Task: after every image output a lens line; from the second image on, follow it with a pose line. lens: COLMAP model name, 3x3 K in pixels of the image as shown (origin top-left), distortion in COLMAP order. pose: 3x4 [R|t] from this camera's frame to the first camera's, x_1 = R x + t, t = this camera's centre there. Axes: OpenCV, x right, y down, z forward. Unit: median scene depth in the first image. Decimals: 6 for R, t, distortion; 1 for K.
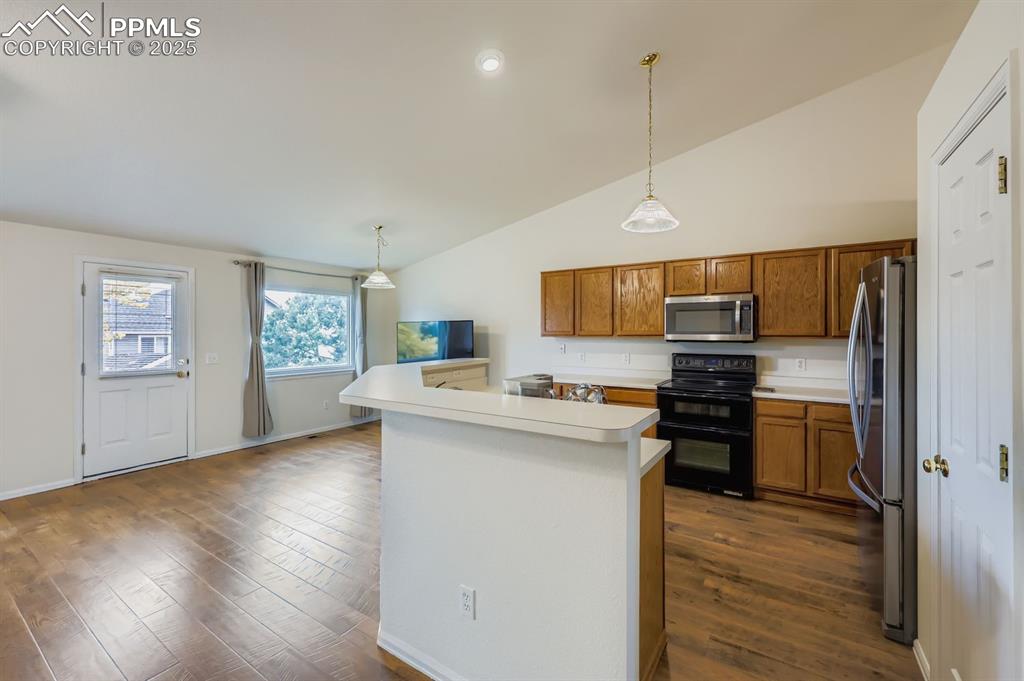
lens RADIAL K [[419.9, 0, 516.8], [0, 419.9, 332.4], [0, 0, 1]] dist [-0.001415, 0.000161]
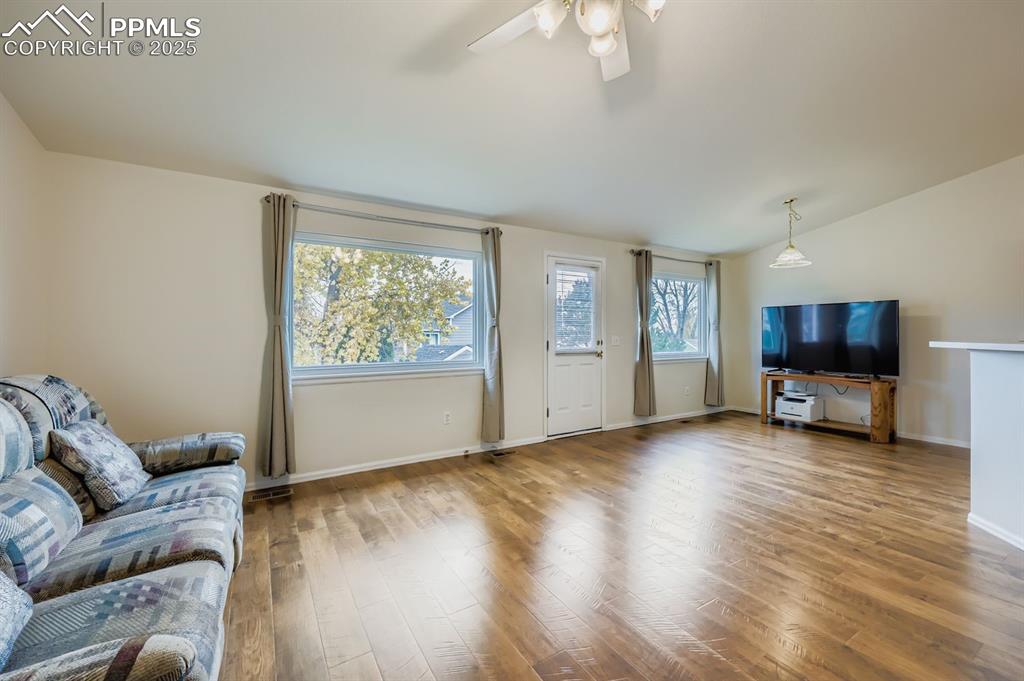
lens RADIAL K [[419.9, 0, 516.8], [0, 419.9, 332.4], [0, 0, 1]] dist [-0.001415, 0.000161]
pose [[0.904492, 0.000654, -0.426490, -0.521501], [-0.000628, 1.000000, 0.000202, 0.042978], [0.426490, 0.000085, 0.904492, -0.104014]]
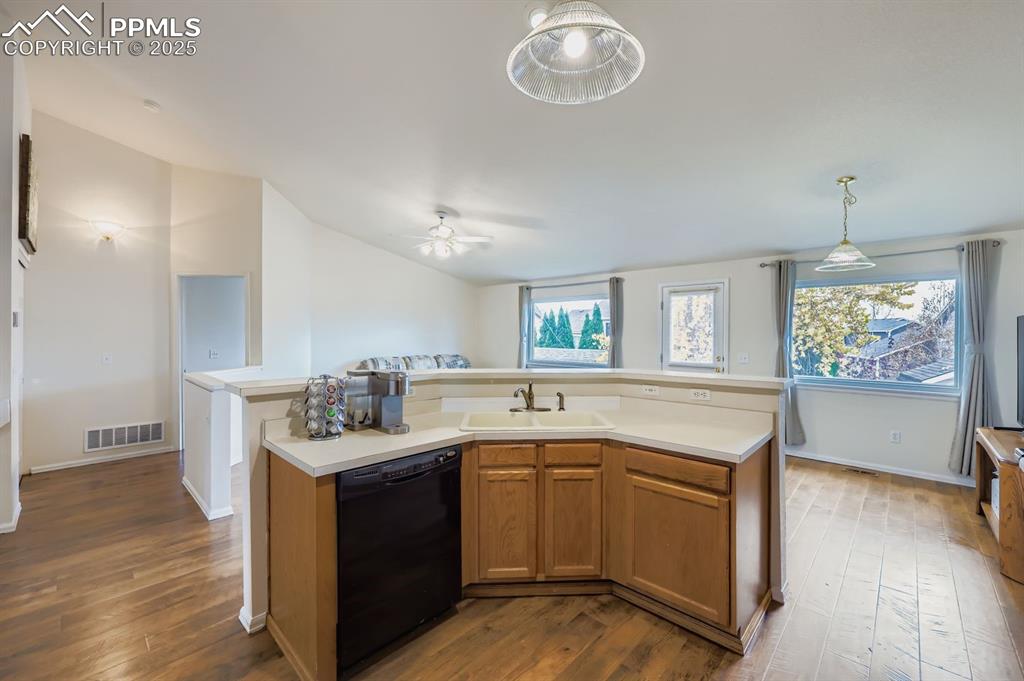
lens RADIAL K [[437.0, 0, 512.0], [0, 437.0, 340.5], [0, 0, 1]] dist [0.000924, 0.000211]
pose [[-0.215581, 0.018913, -0.976303, 0.540784], [-0.004062, 0.999786, 0.020265, -0.005277], [0.976477, 0.008335, -0.215459, 0.698729]]
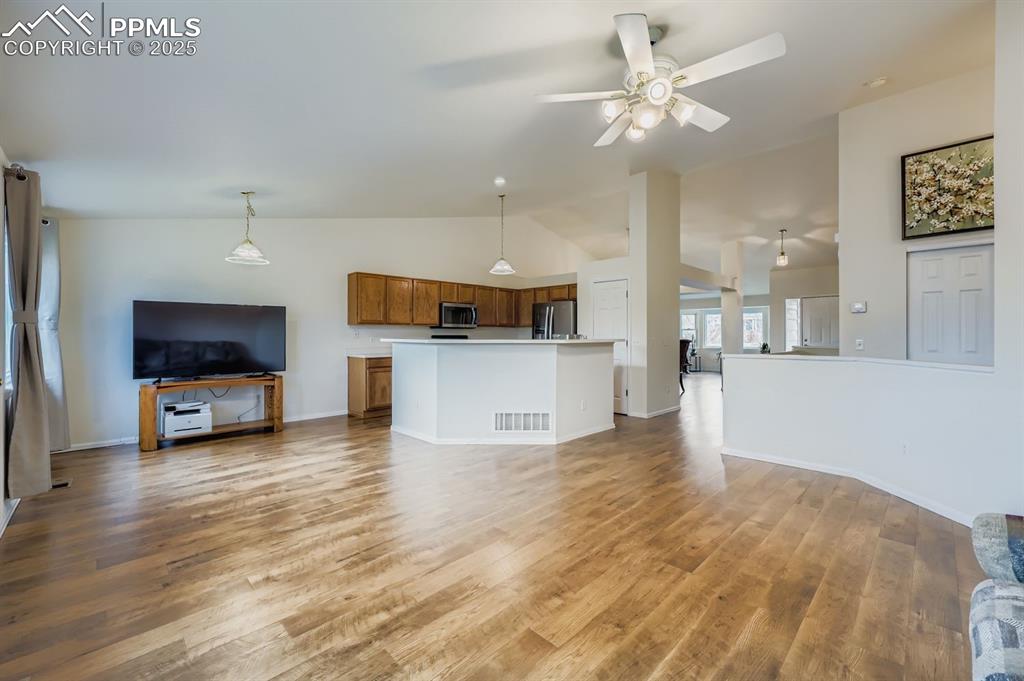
lens RADIAL K [[419.9, 0, 516.8], [0, 419.9, 332.4], [0, 0, 1]] dist [-0.001415, 0.000161]
pose [[0.215404, 0.005973, 0.976507, -1.145369], [0.001752, 0.999977, -0.006503, 0.047014], [-0.976524, 0.003112, 0.215388, 0.294264]]
